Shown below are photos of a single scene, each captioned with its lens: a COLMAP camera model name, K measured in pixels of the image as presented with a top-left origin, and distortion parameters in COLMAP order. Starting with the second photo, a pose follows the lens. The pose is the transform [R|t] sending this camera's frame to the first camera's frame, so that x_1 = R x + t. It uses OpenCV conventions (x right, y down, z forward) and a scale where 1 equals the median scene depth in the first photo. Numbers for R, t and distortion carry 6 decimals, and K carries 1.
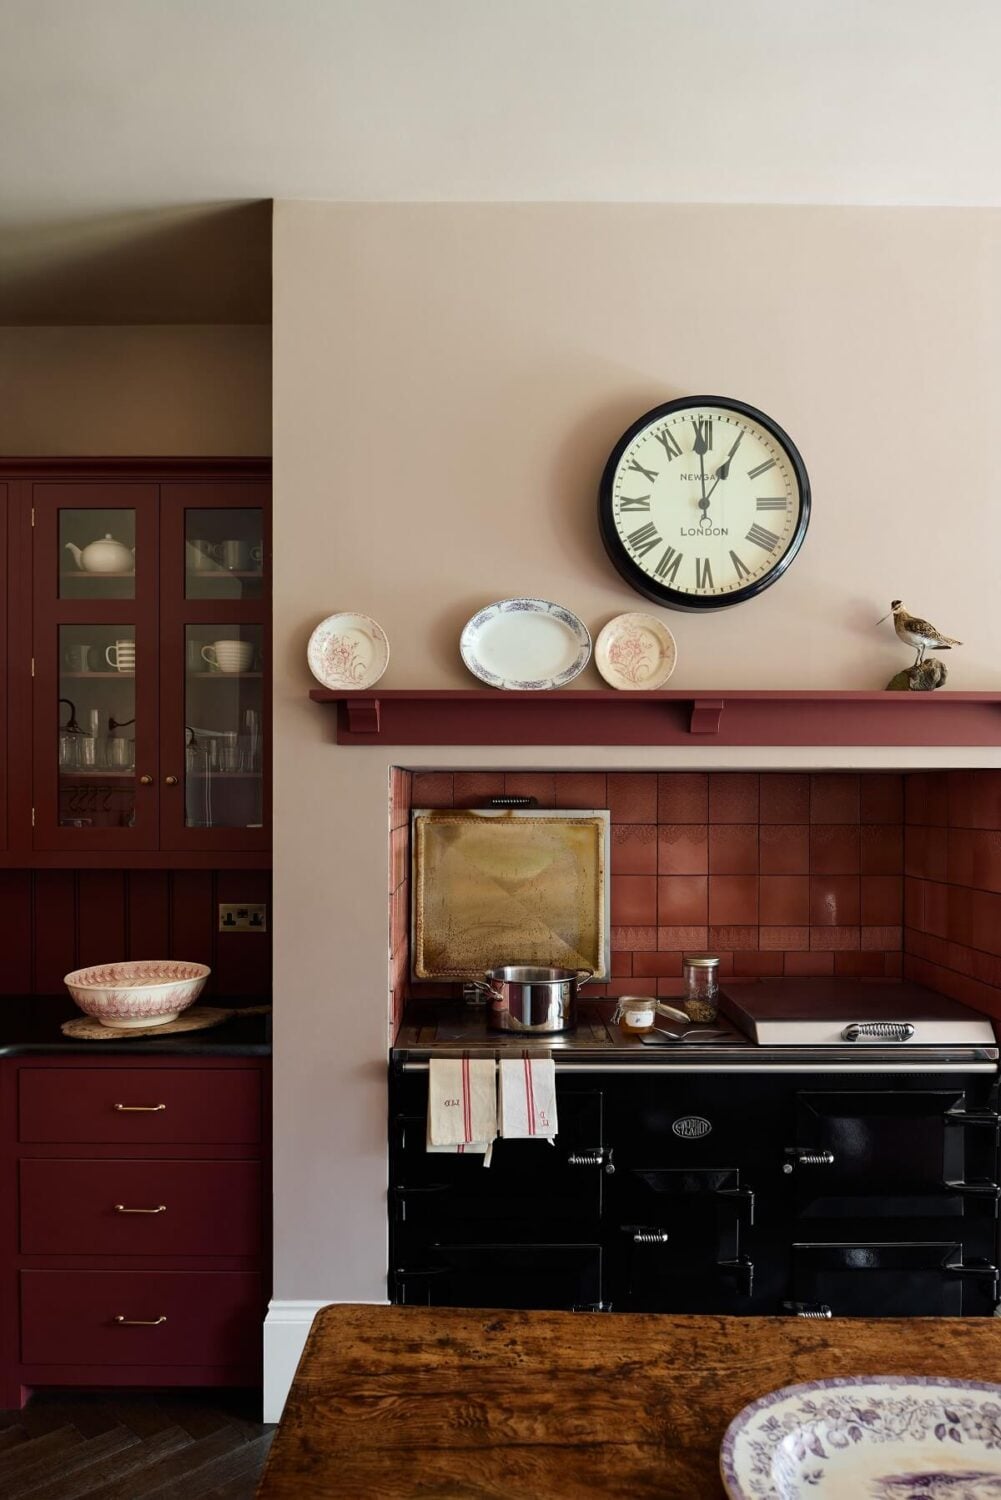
lens RADIAL K [[1033.7, 0, 494.8], [0, 1033.7, 800.8], [0, 0, 1]] dist [-0.007972, -0.003955]
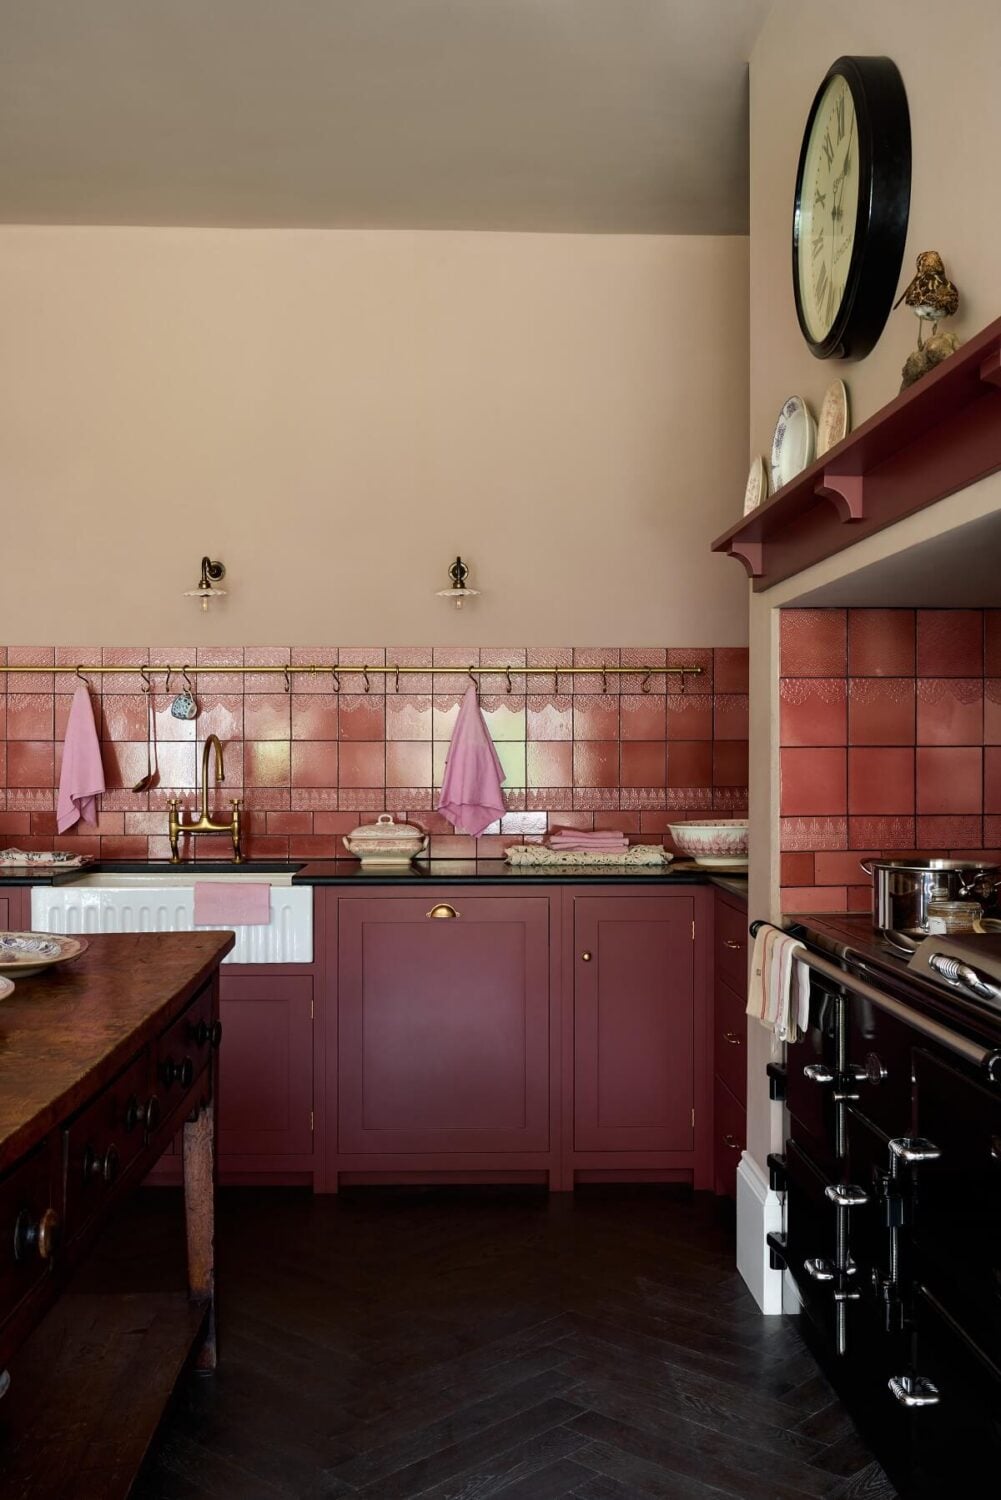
lens RADIAL K [[1487.3, 0, 501.9], [0, 1487.3, 750.9], [0, 0, 1]] dist [-0.004527, -0.014134]
pose [[0.031003, -0.003105, -0.999514, 1.251569], [-0.005806, 0.999978, -0.003286, 0.102296], [0.999502, 0.005905, 0.030984, 0.723223]]
